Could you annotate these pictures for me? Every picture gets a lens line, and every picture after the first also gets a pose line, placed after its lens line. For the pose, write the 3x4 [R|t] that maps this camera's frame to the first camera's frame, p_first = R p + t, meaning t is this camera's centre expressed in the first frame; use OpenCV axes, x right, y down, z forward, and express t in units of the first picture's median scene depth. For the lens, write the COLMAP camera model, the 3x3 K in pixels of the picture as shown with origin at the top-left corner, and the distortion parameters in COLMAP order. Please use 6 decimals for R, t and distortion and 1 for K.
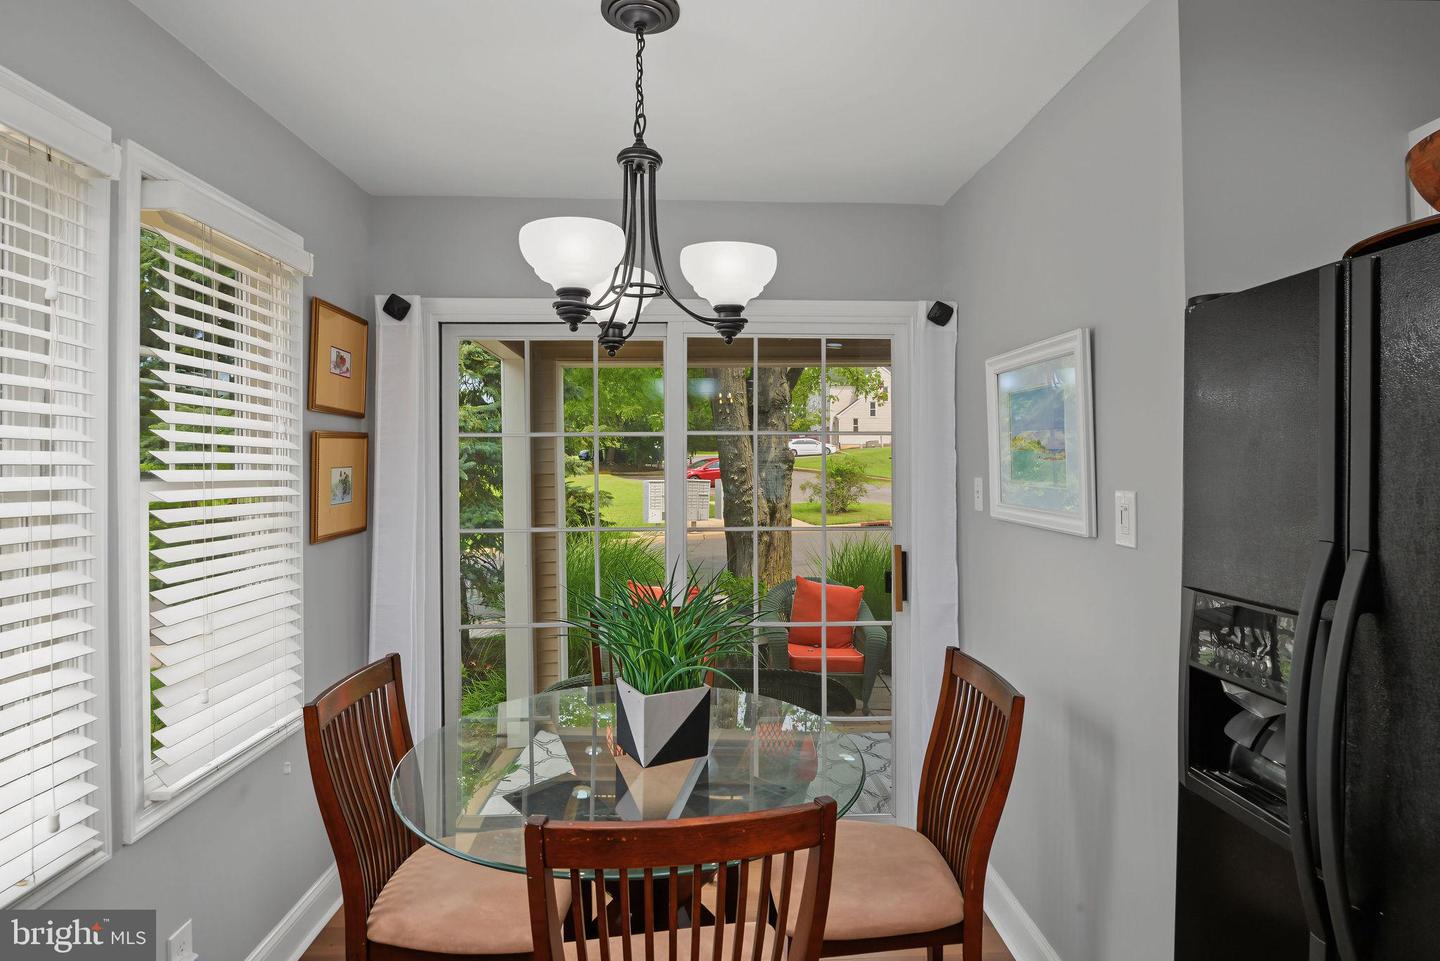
lens RADIAL K [[781.4, 0, 742.6], [0, 781.4, 452.3], [0, 0, 1]] dist [-0.029213, 0.000745]
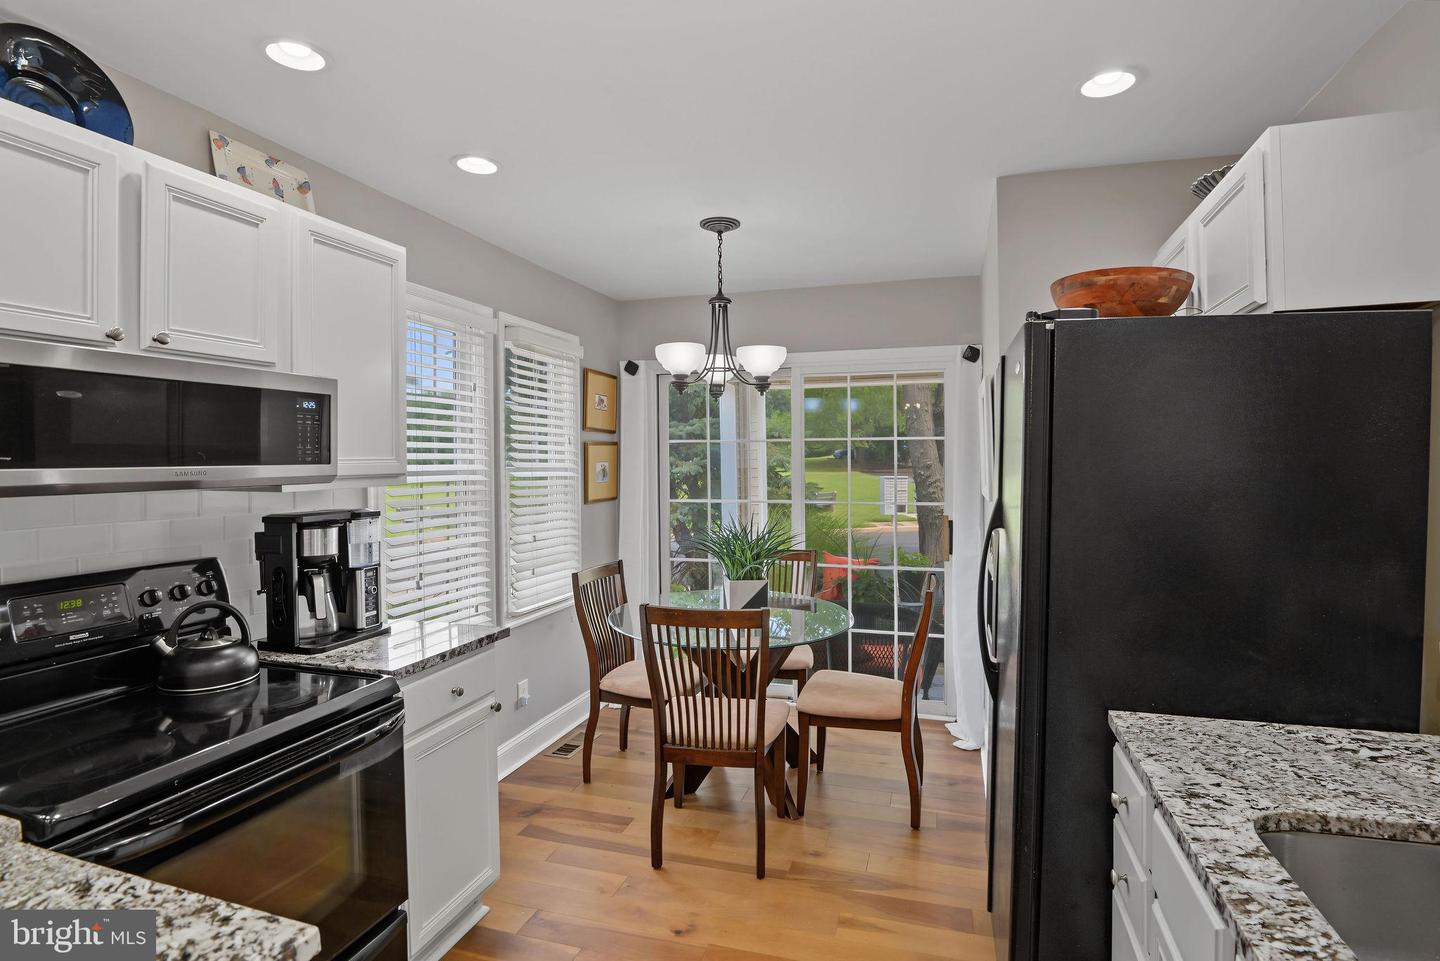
lens RADIAL K [[717.8, 0, 735.2], [0, 717.8, 470.2], [0, 0, 1]] dist [-0.024965, -0.000744]
pose [[0.939181, 0.002231, -0.343415, 0.358485], [0.006558, 0.999680, 0.024429, 0.000368], [0.343360, -0.025196, 0.938866, -0.468077]]
